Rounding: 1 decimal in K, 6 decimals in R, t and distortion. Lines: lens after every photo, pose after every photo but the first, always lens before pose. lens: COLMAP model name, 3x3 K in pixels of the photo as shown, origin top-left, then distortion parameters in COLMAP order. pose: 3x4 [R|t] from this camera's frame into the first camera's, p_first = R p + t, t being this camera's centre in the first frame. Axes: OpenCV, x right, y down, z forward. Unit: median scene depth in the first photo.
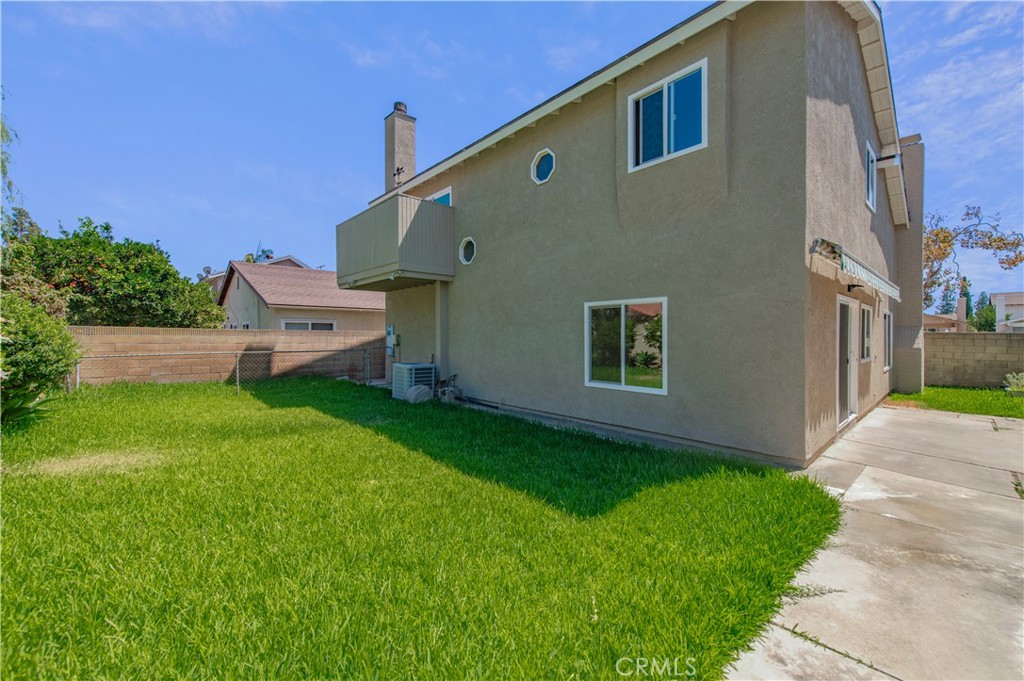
lens RADIAL K [[401.4, 0, 514.4], [0, 401.4, 339.7], [0, 0, 1]] dist [0.017204, -0.005049]
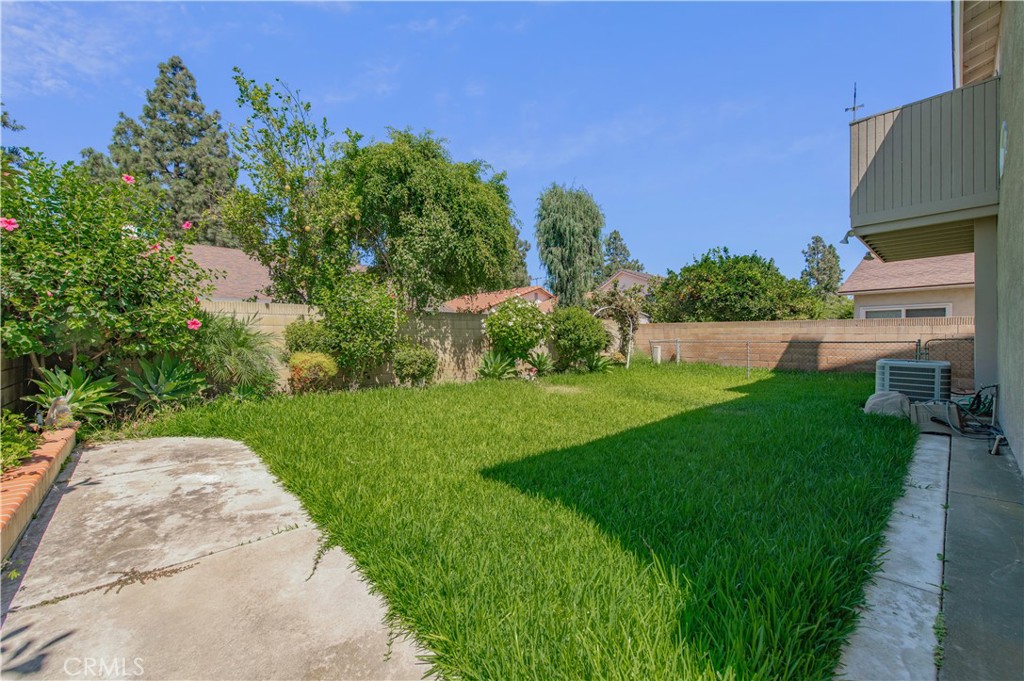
lens RADIAL K [[401.4, 0, 514.4], [0, 401.4, 339.7], [0, 0, 1]] dist [0.017204, -0.005049]
pose [[-0.000925, 0.002776, -0.999996, 0.388365], [-0.004365, 0.999987, 0.002780, 0.025129], [0.999990, 0.004368, -0.000913, 0.334651]]
